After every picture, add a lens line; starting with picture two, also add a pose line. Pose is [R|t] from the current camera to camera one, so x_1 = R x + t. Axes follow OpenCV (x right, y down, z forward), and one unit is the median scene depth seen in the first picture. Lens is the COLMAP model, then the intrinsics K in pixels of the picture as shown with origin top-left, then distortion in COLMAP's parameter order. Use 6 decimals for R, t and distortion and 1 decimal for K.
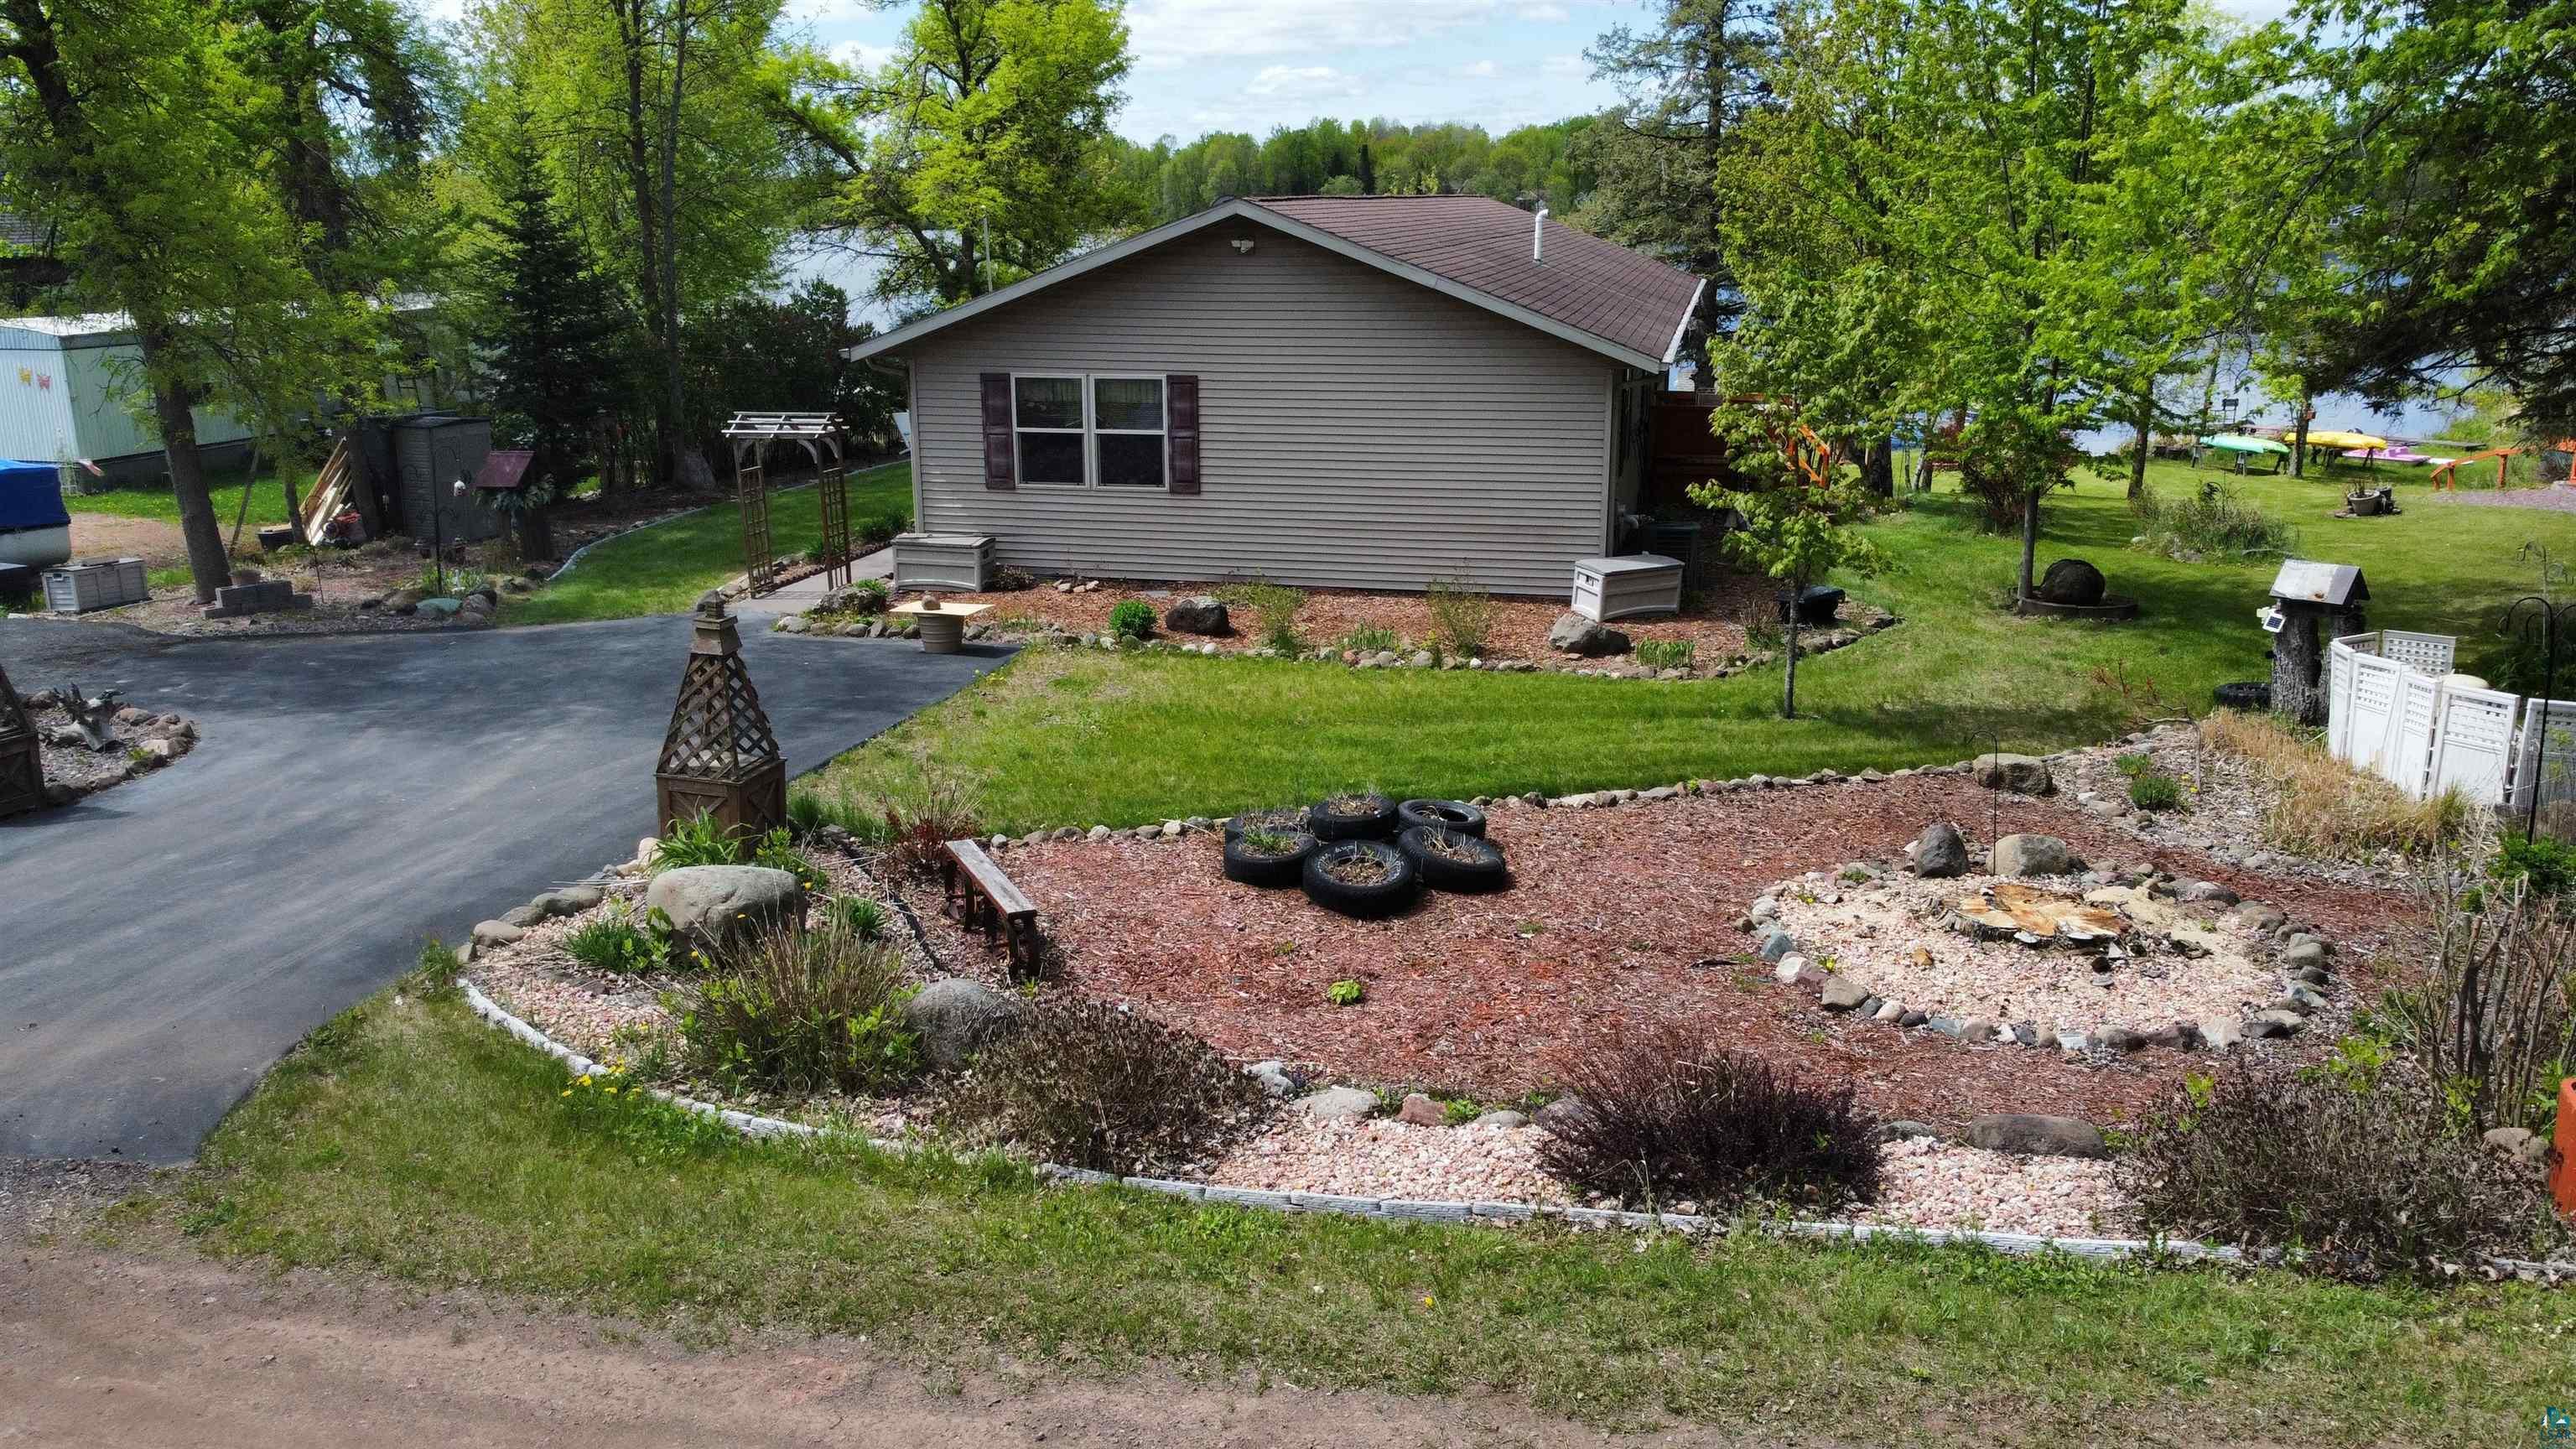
lens RADIAL K [[1956.5, 0, 1281.2], [0, 1956.5, 730.1], [0, 0, 1]] dist [0.004369, -0.008327]
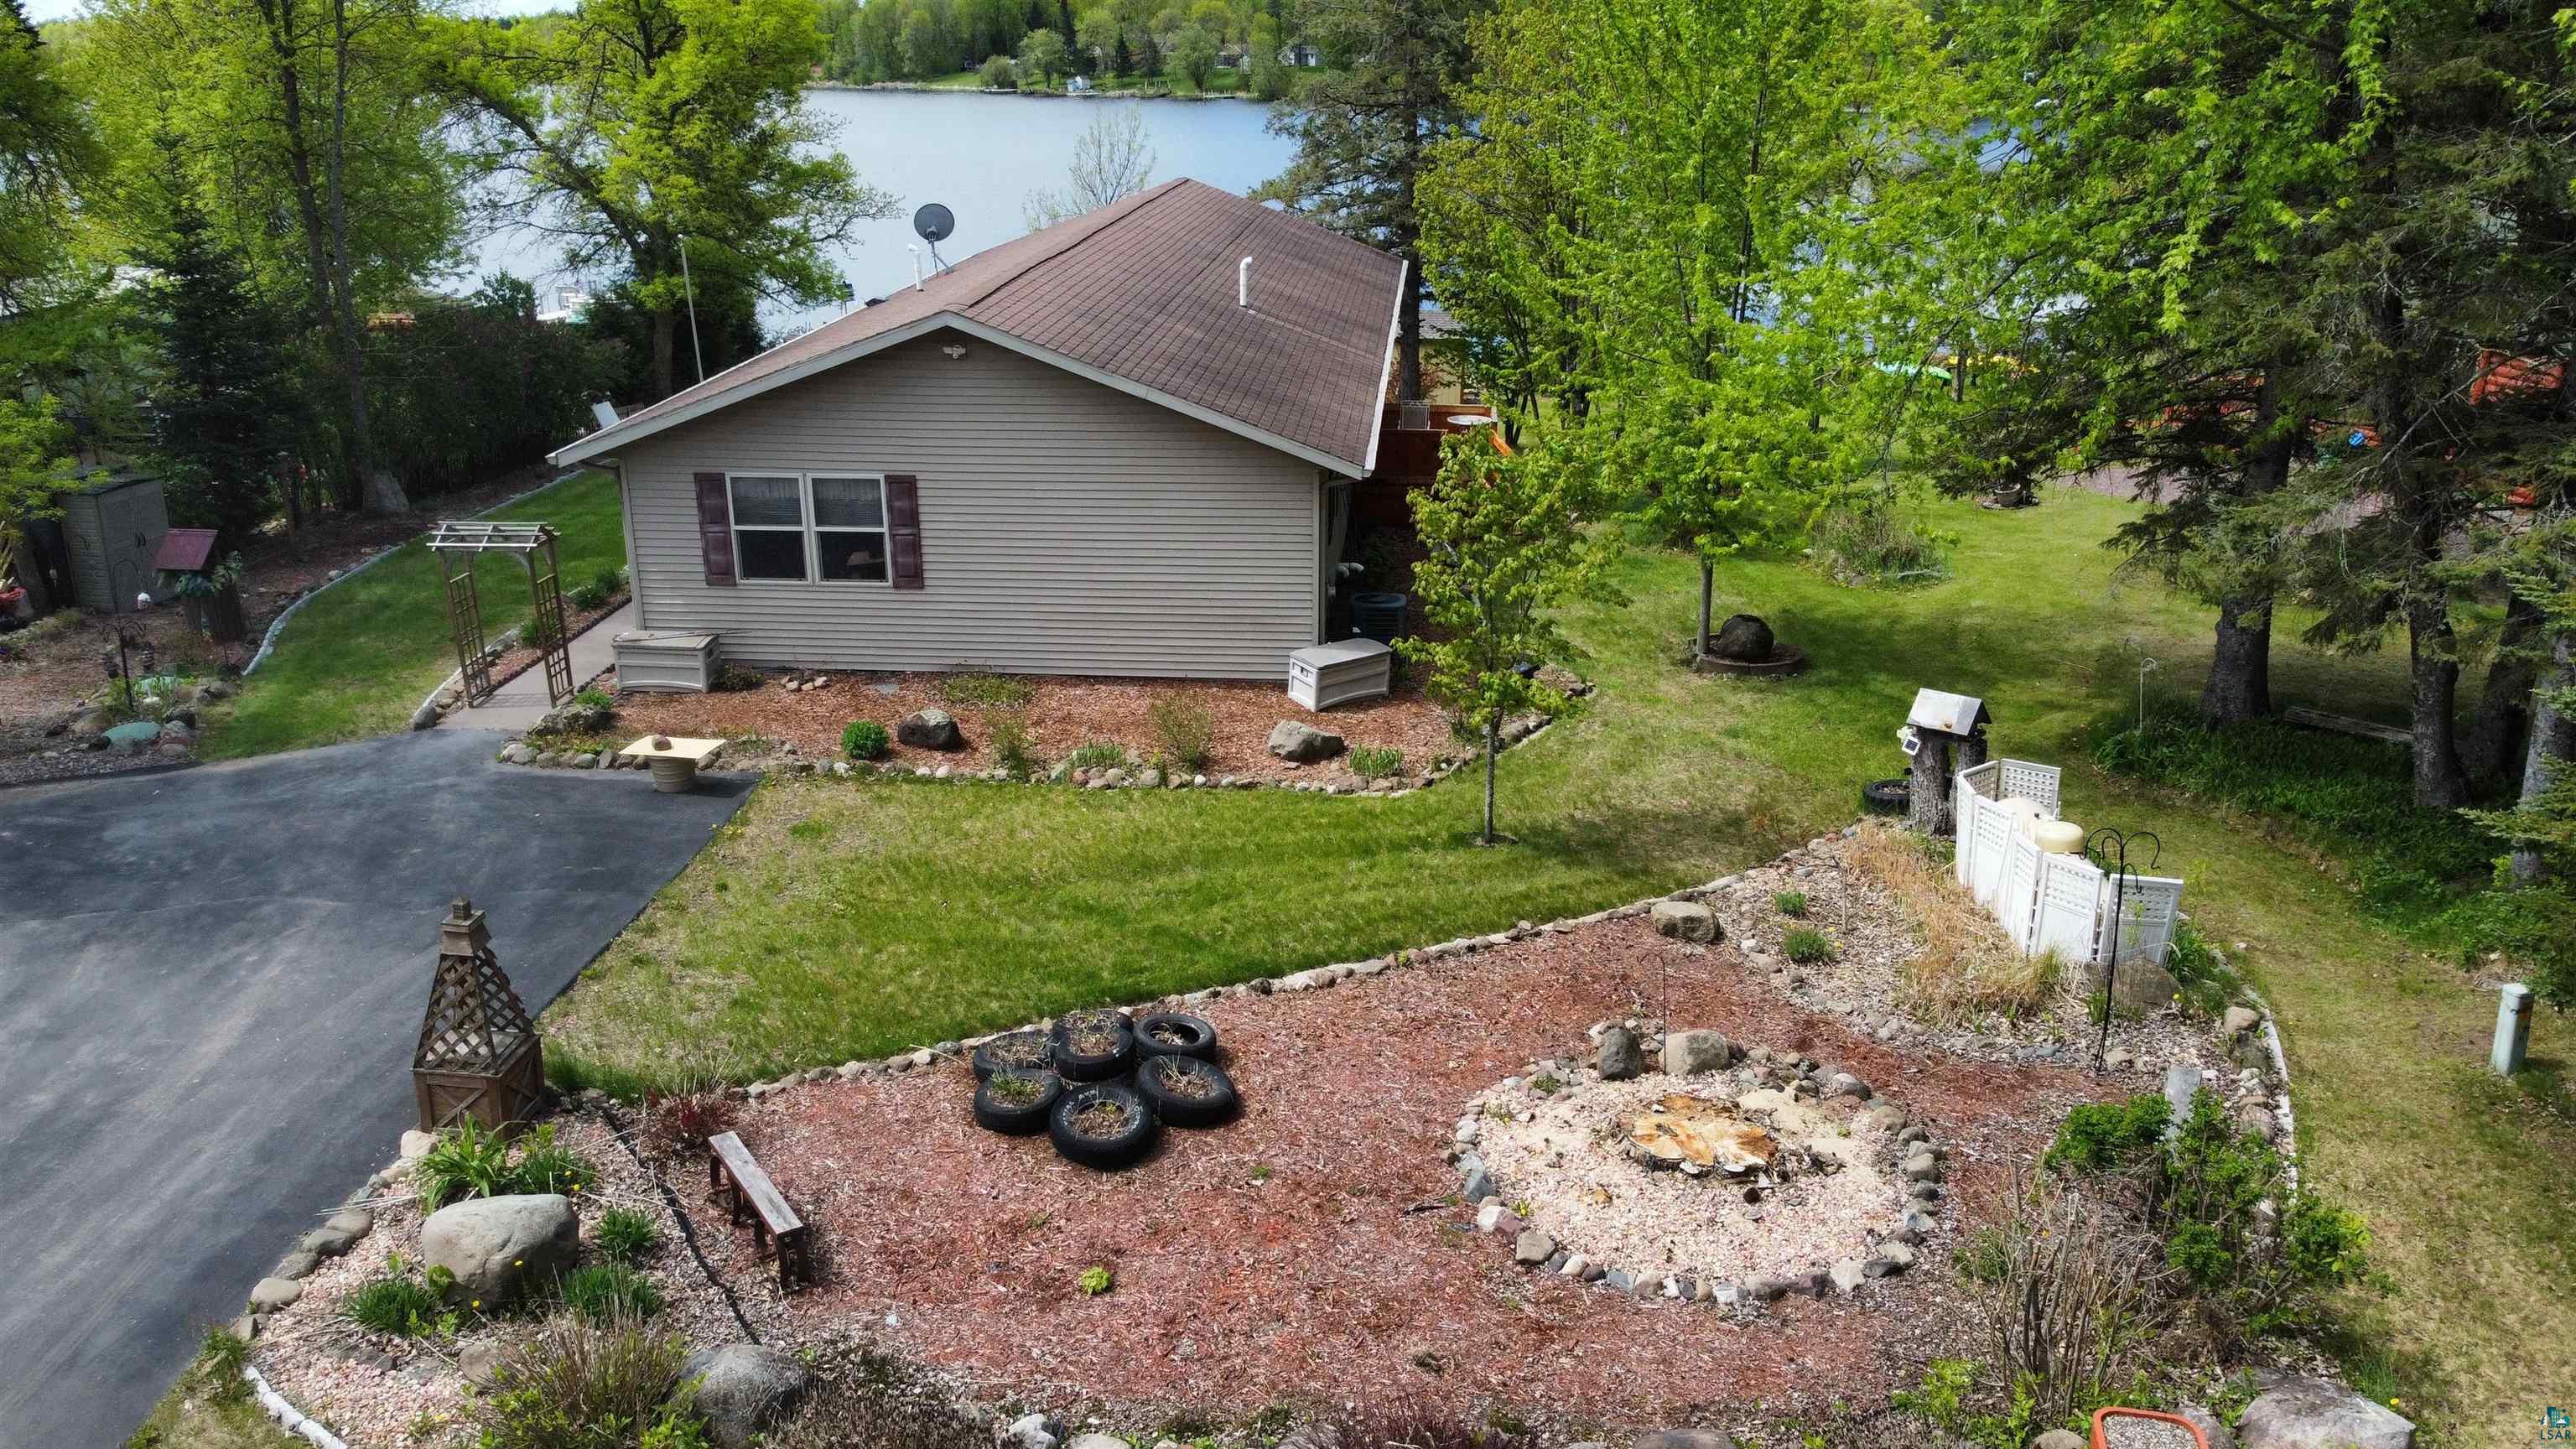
lens RADIAL K [[1956.5, 0, 1281.2], [0, 1956.5, 730.1], [0, 0, 1]] dist [0.004369, -0.008327]
pose [[0.989555, -0.046707, 0.136381, 0.000426], [0.036291, 0.996302, 0.077883, -0.169448], [-0.139514, -0.072120, 0.987590, -0.052622]]
